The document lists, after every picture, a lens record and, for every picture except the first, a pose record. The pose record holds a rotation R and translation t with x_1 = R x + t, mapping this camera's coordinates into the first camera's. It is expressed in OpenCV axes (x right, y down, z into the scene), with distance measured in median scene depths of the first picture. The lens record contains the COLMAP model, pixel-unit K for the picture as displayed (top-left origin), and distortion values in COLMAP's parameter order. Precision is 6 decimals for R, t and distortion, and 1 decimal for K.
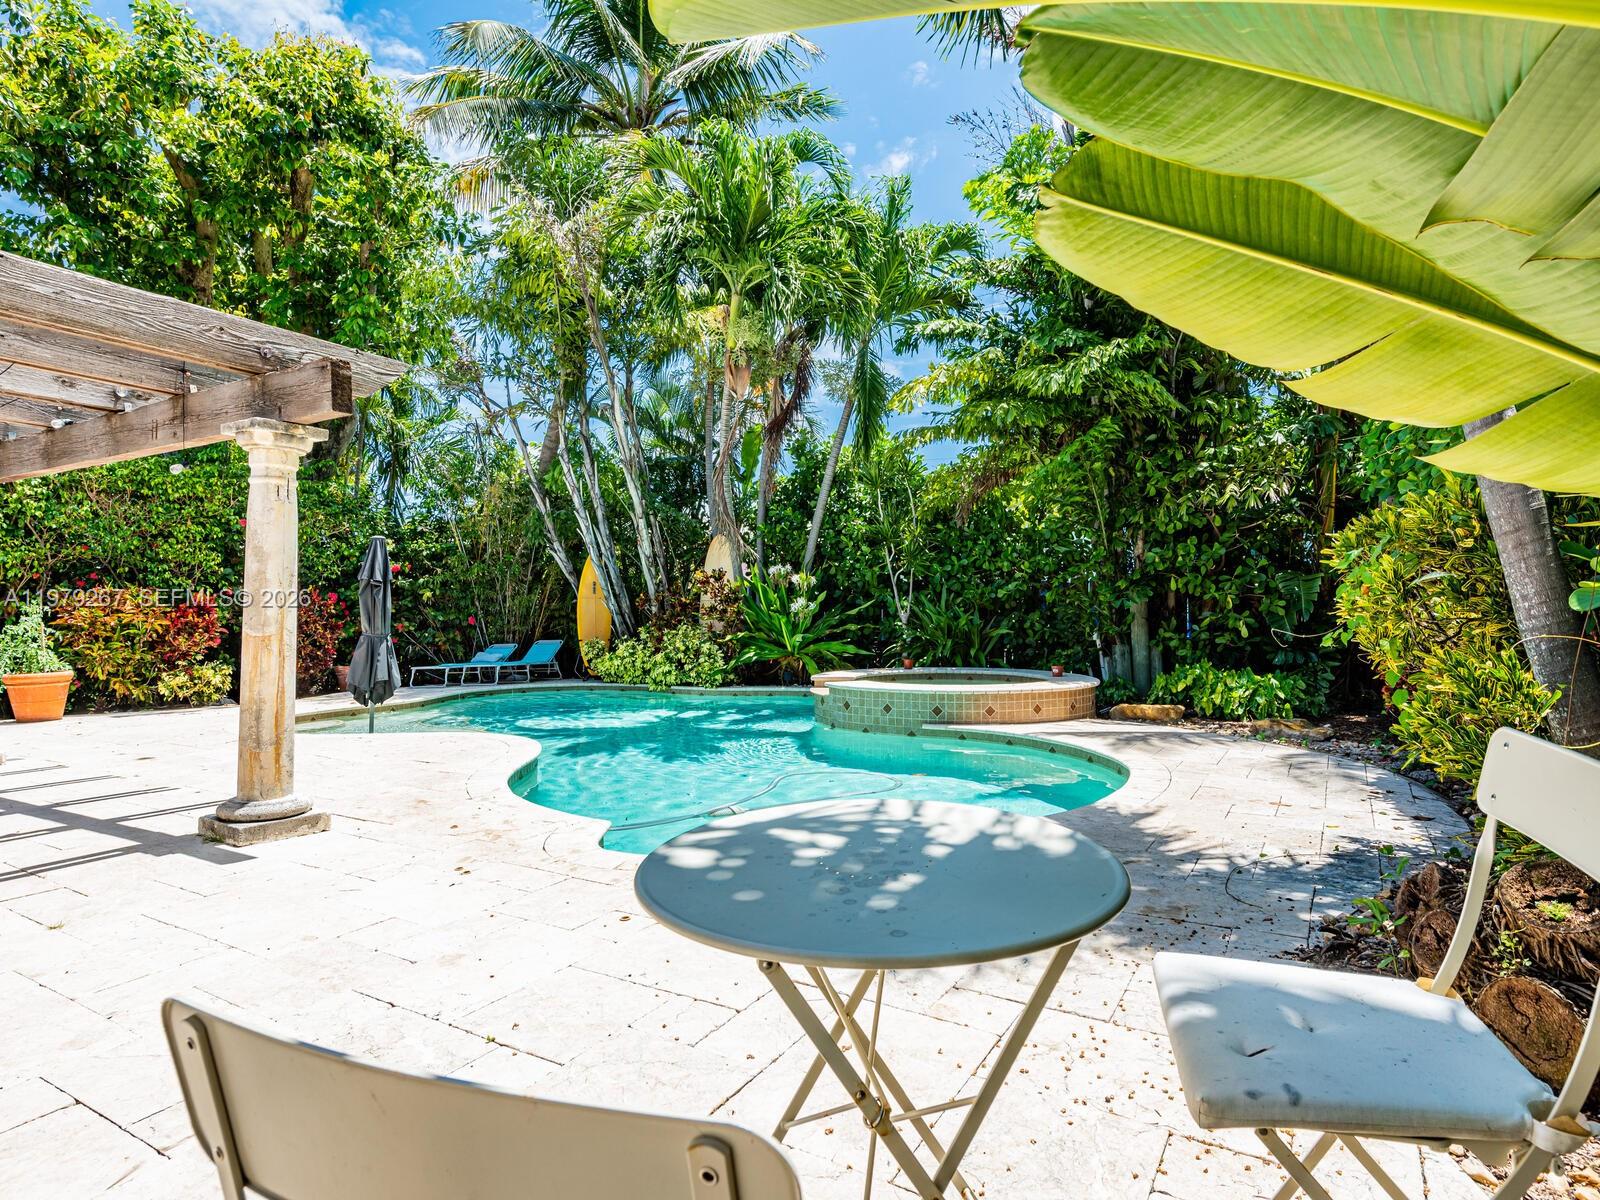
lens RADIAL K [[922.5, 0, 800.0], [0, 922.5, 600.0], [0, 0, 1]] dist [0.035207, -0.023081]
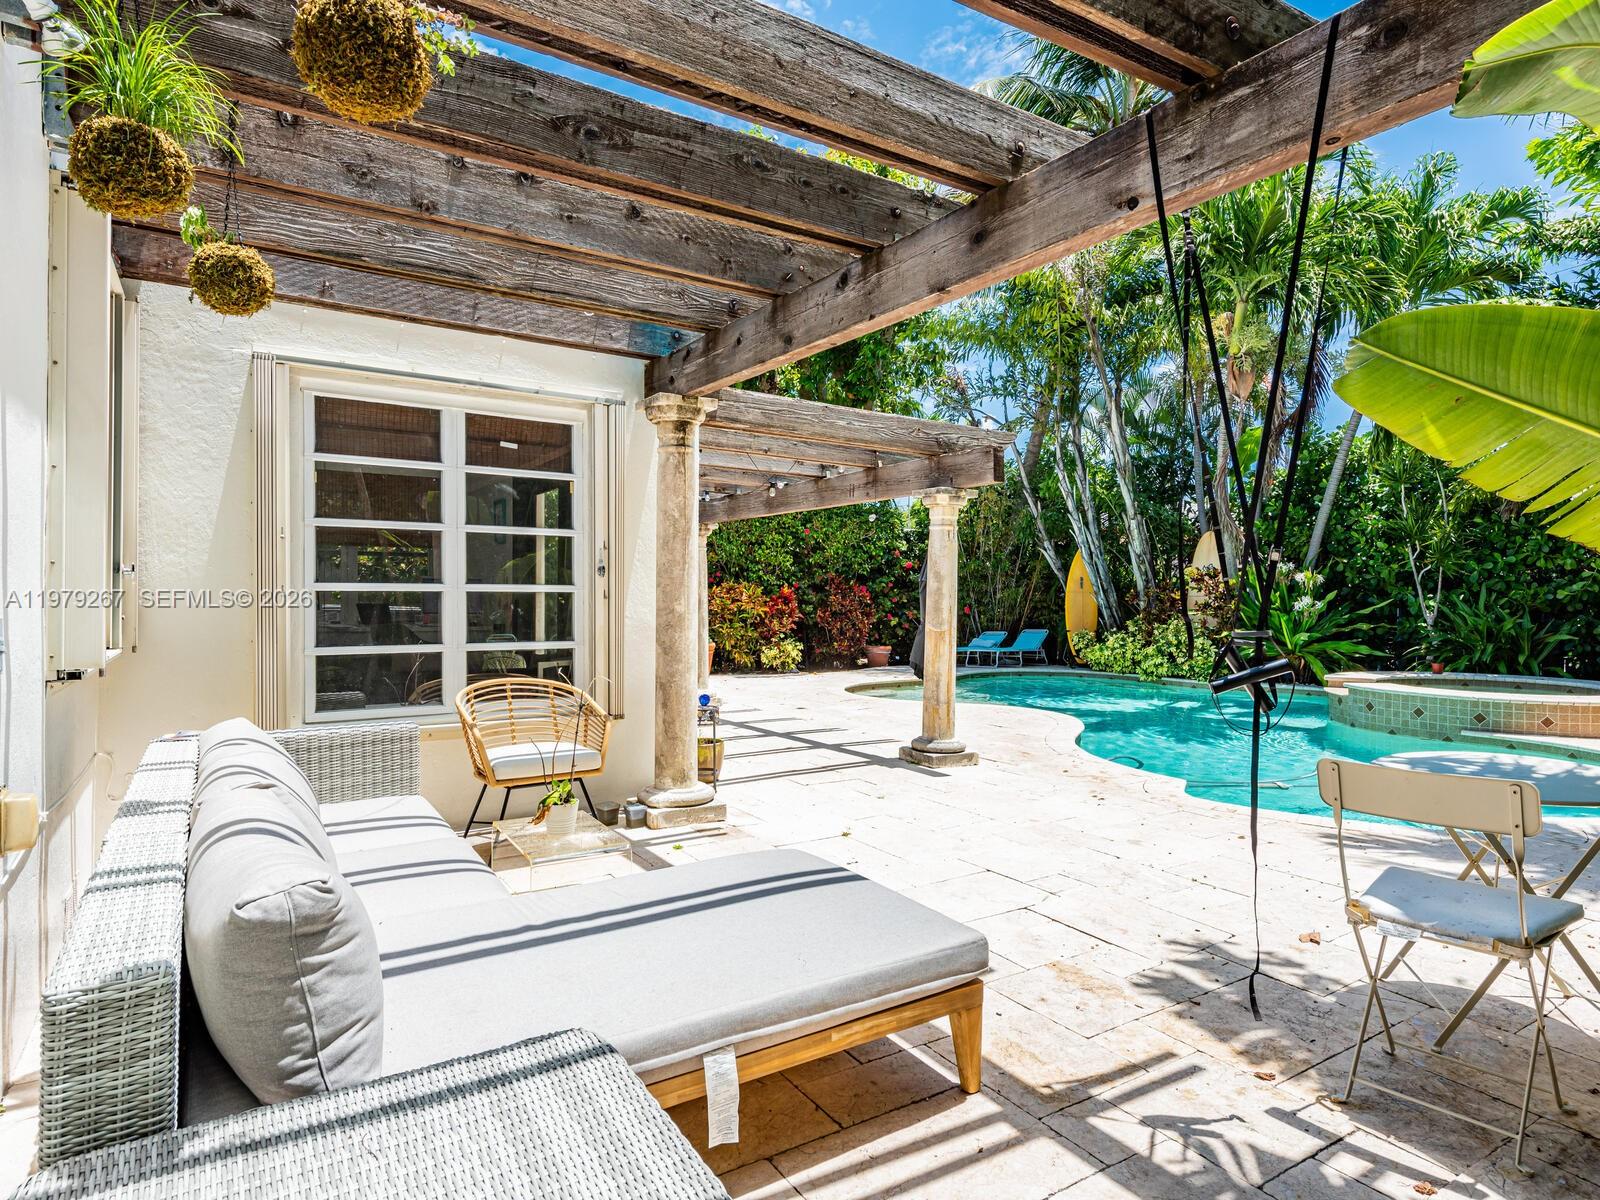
lens RADIAL K [[922.5, 0, 800.0], [0, 922.5, 600.0], [0, 0, 1]] dist [0.035207, -0.023081]
pose [[0.893608, 0.015786, -0.448571, -0.035228], [-0.008403, 0.999795, 0.018445, -0.012044], [0.448770, -0.012713, 0.893557, -0.139553]]
